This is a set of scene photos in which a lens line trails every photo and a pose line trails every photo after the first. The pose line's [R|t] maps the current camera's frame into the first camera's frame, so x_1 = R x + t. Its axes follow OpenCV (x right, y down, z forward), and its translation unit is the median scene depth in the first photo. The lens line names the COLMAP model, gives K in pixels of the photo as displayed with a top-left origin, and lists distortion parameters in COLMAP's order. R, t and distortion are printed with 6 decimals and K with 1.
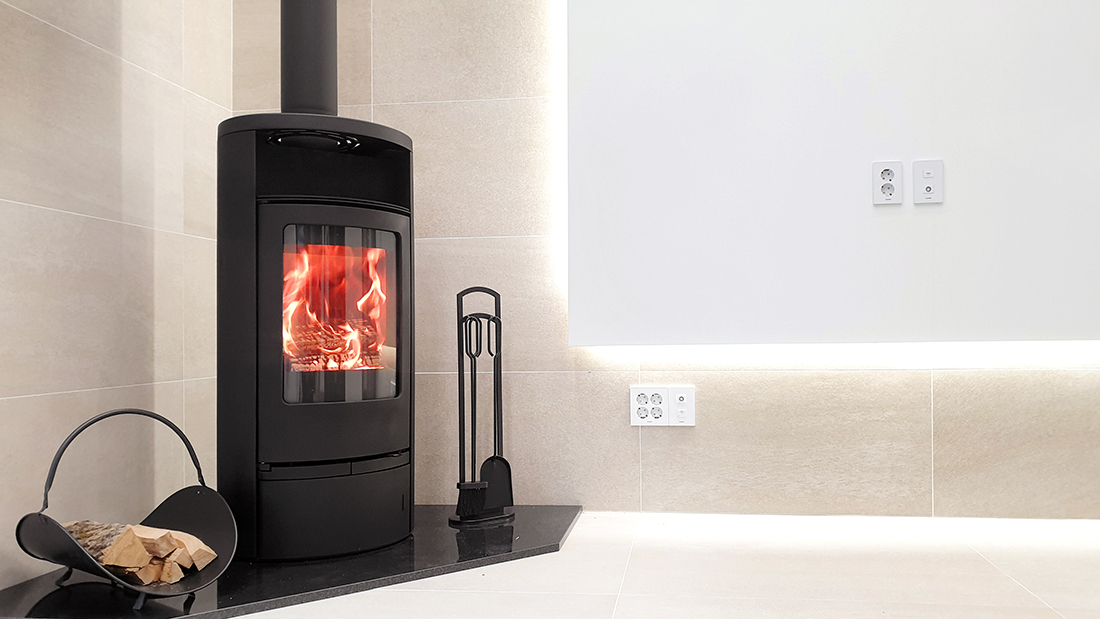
lens RADIAL K [[830.3, 0, 533.6], [0, 830.3, 304.6], [0, 0, 1]] dist [0.041586, -0.049934]
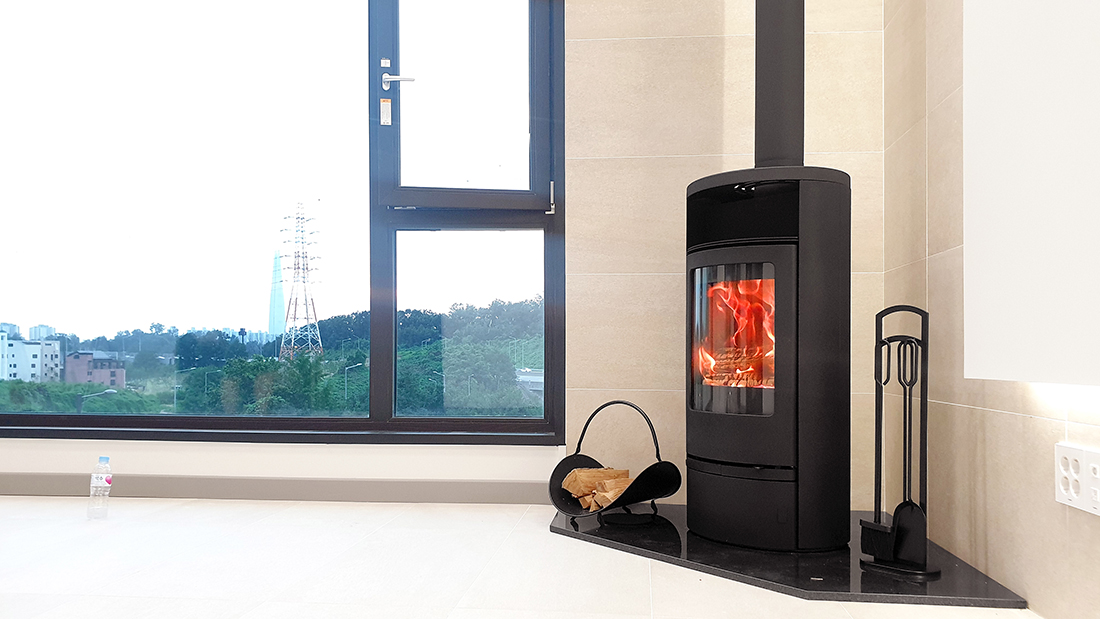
lens RADIAL K [[830.3, 0, 595.8], [0, 830.3, 345.9], [0, 0, 1]] dist [0.041586, -0.049934]
pose [[0.095699, 0.002946, -0.995406, 0.784391], [0.023846, 0.999702, 0.005251, 0.008563], [0.995125, -0.024239, 0.095600, 0.593279]]
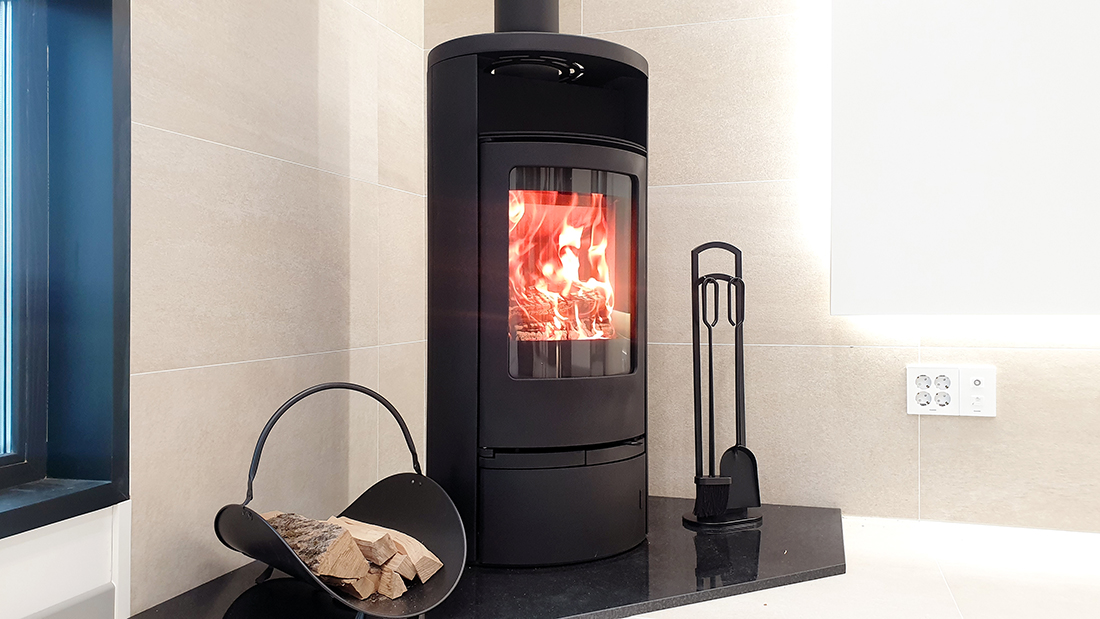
lens RADIAL K [[830.3, 0, 537.6], [0, 830.3, 294.3], [0, 0, 1]] dist [0.041586, -0.049934]
pose [[0.985534, 0.006474, -0.169354, -0.103822], [-0.002092, 0.999659, 0.026042, 0.009713], [0.169465, -0.025311, 0.985211, 0.150271]]
